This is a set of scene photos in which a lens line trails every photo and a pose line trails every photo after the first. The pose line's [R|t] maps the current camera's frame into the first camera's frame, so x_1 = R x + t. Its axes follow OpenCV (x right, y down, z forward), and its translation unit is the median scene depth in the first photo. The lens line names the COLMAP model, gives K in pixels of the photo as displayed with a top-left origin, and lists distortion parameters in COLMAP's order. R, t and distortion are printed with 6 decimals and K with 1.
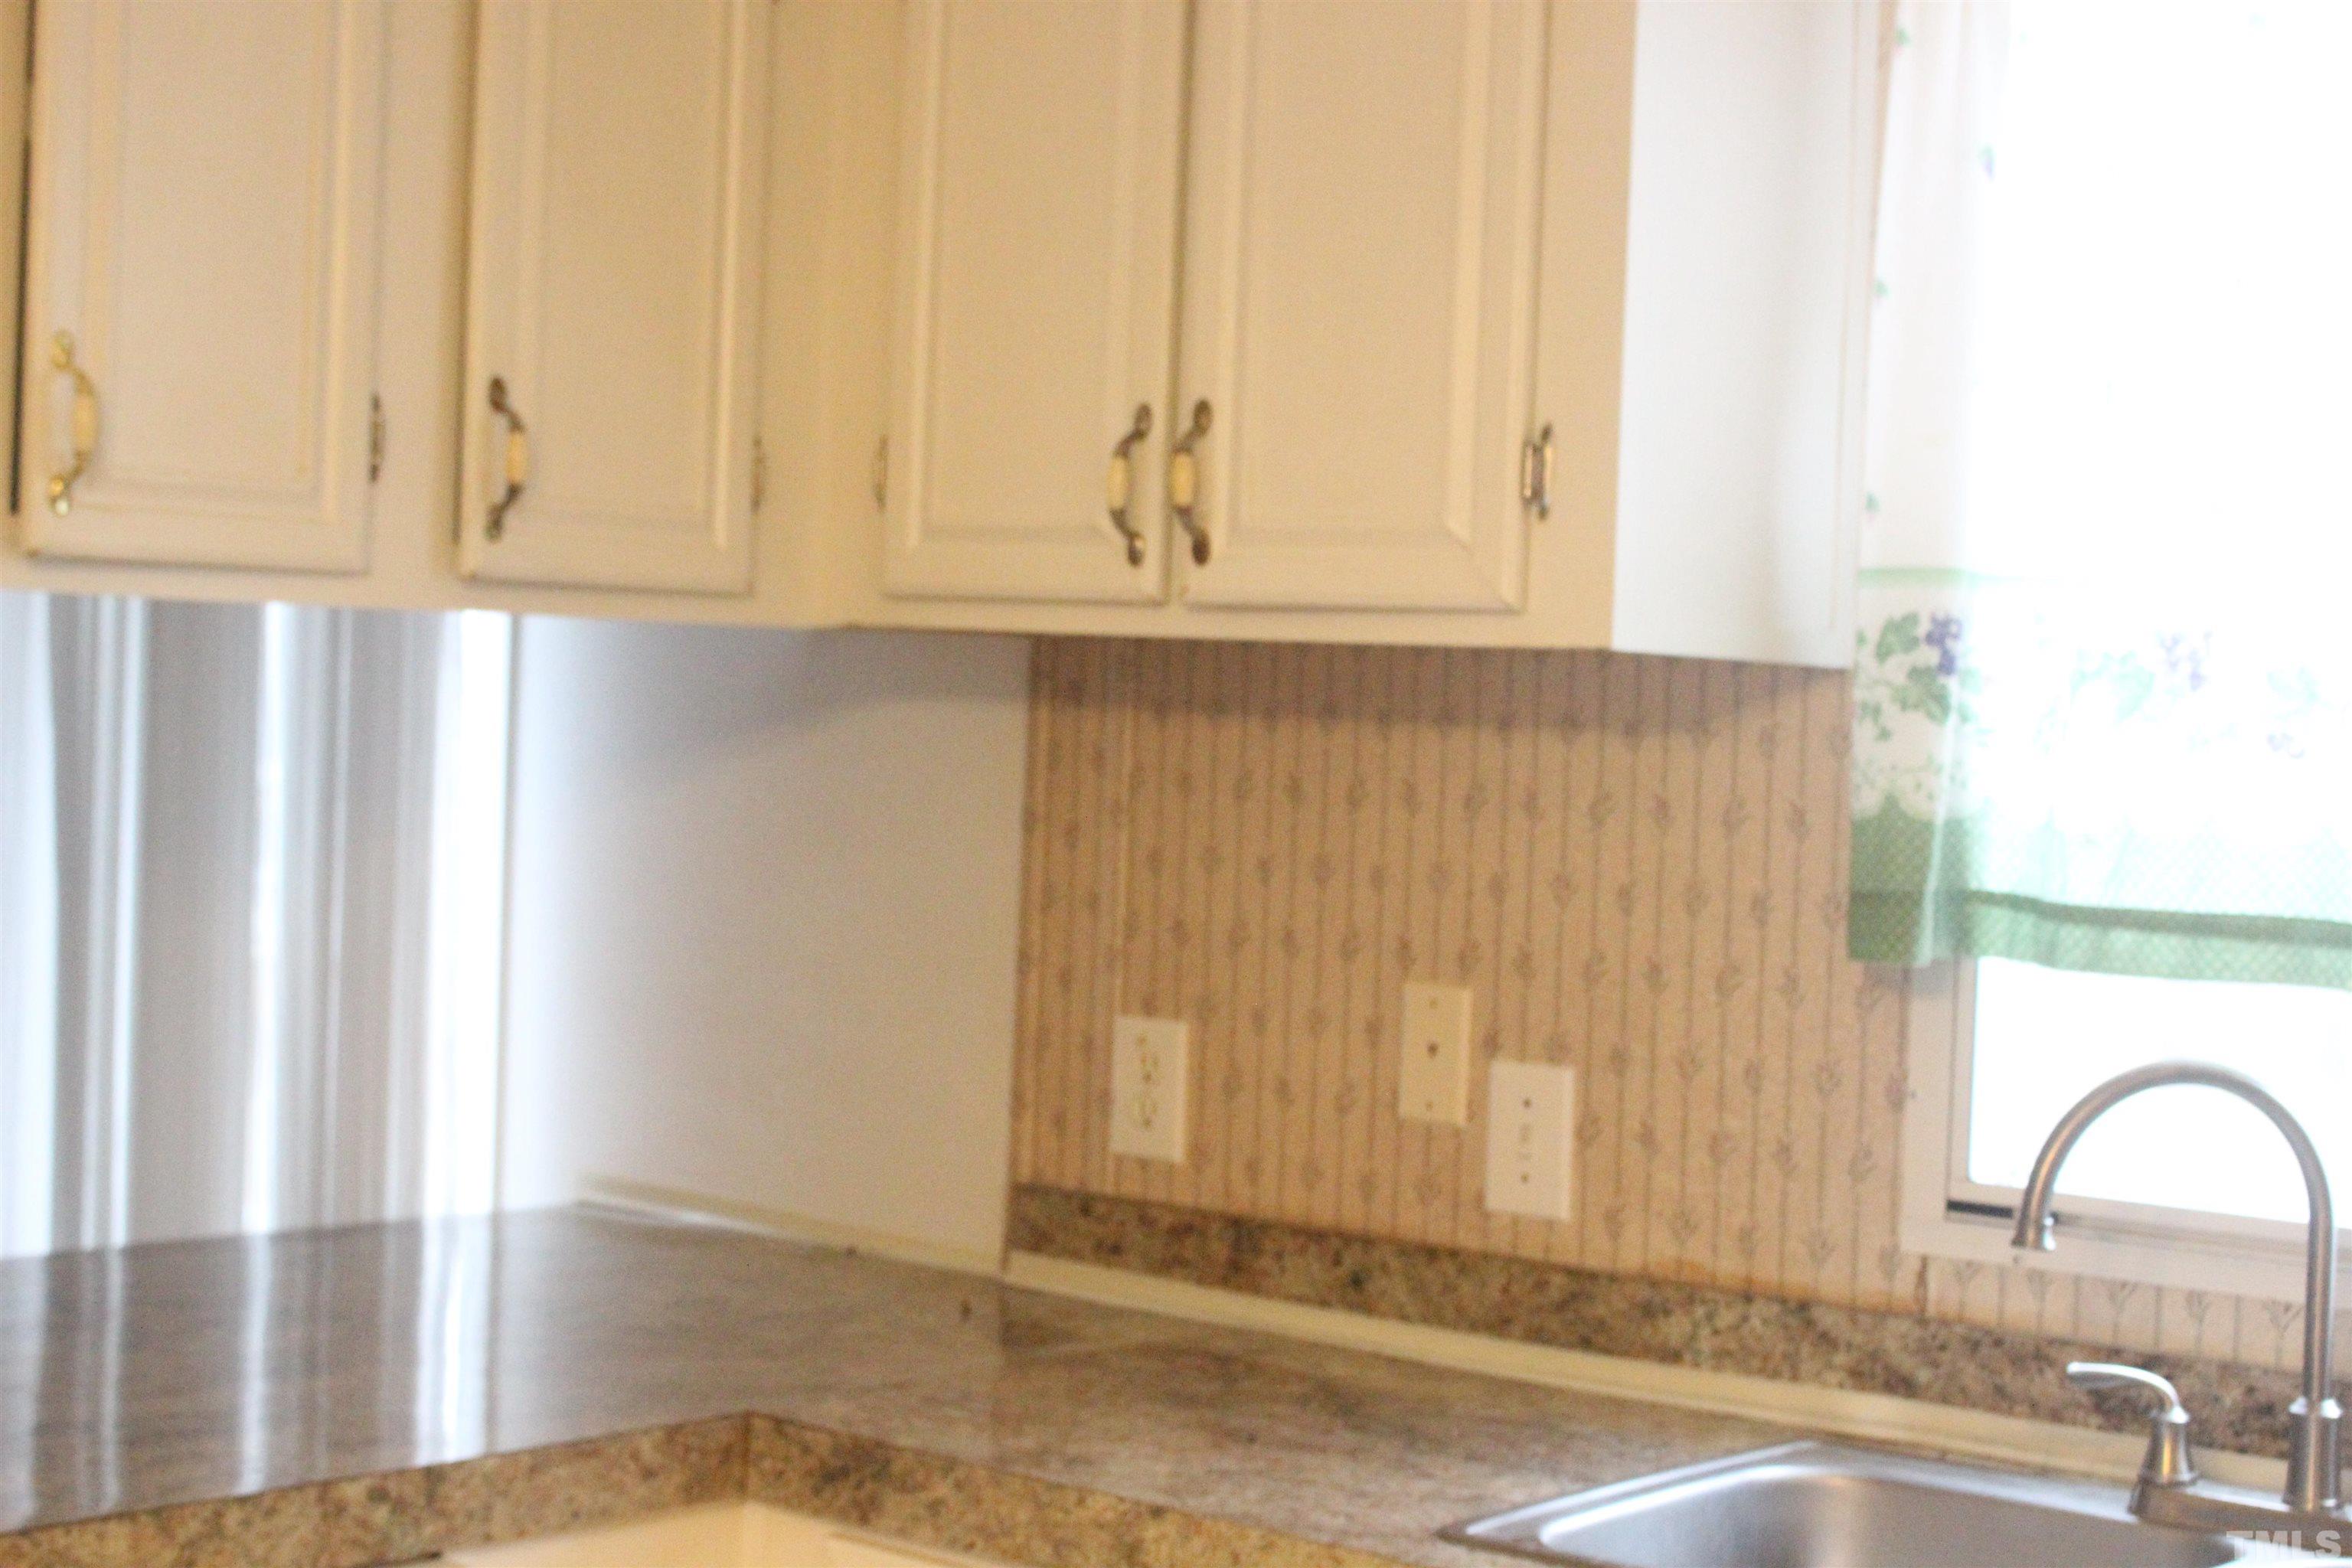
lens RADIAL K [[3883.3, 0, 1176.0], [0, 3883.3, 784.0], [0, 0, 1]] dist [0.002802, -0.060652]
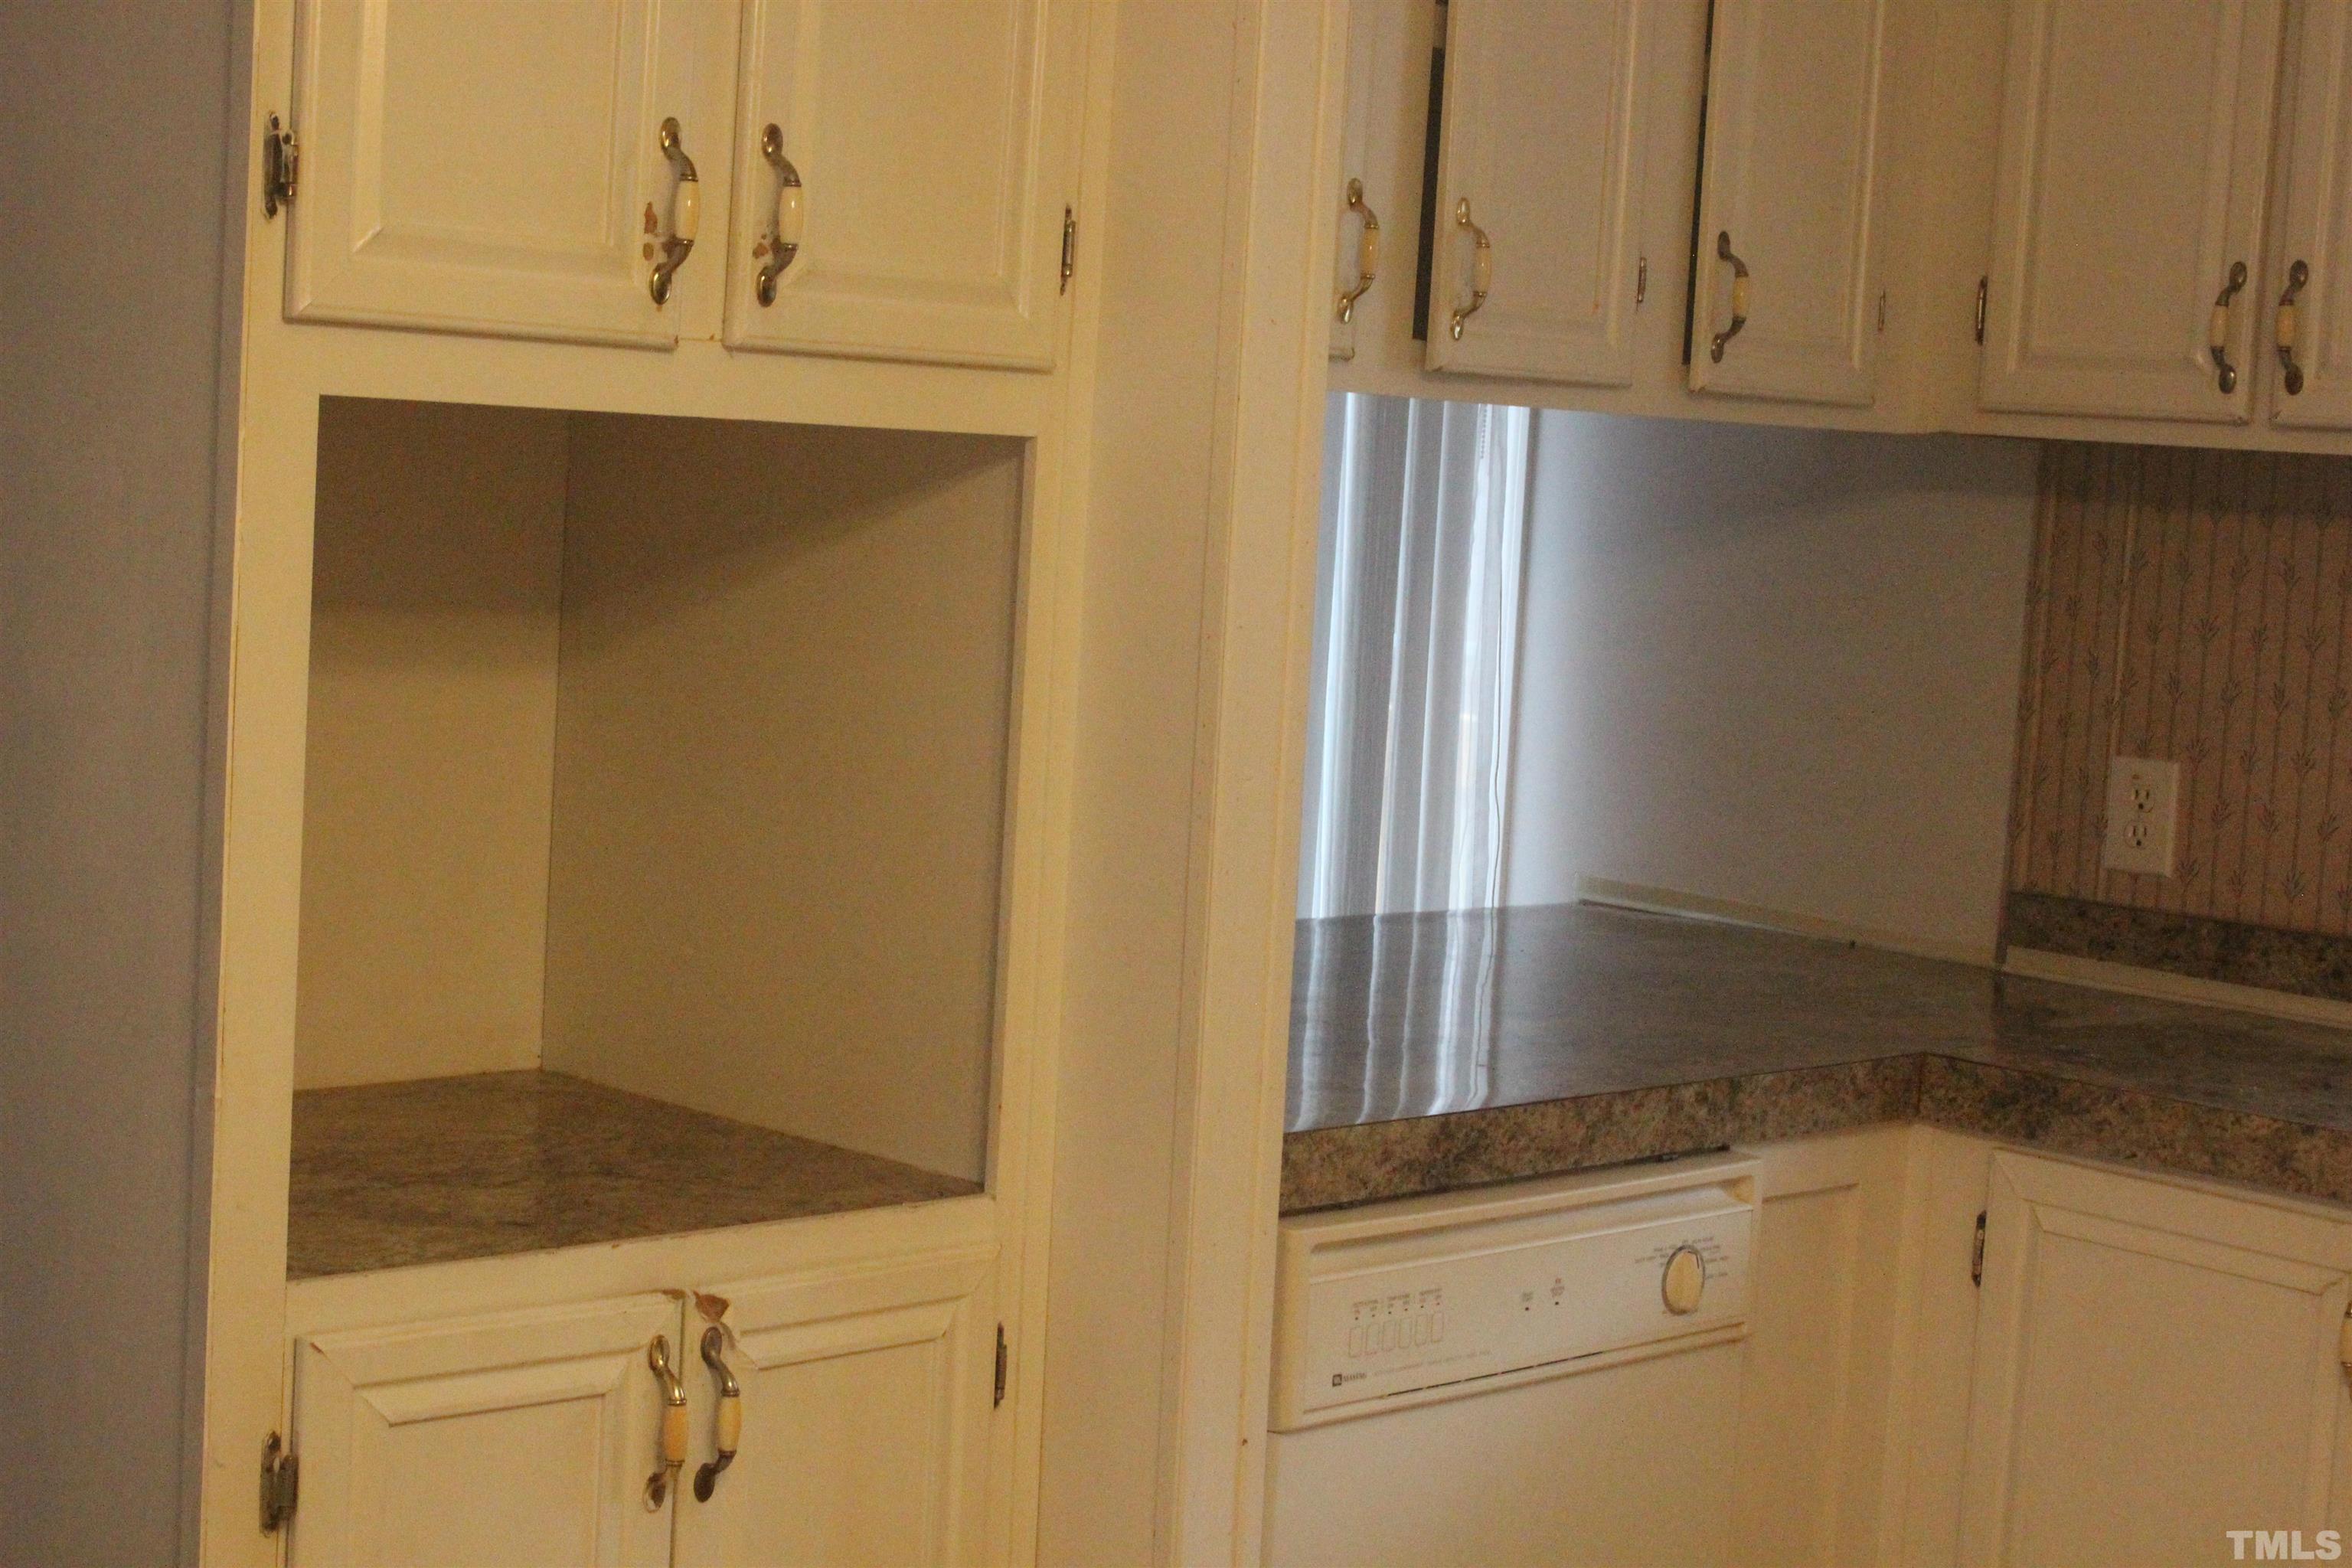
lens RADIAL K [[4020.5, 0, 1176.0], [0, 4020.5, 784.0], [0, 0, 1]] dist [0.016625, 0.138392]
pose [[0.998142, 0.027389, -0.054432, -0.255718], [-0.024105, 0.997902, 0.060096, -0.000355], [0.055964, -0.058672, 0.996707, -0.295567]]
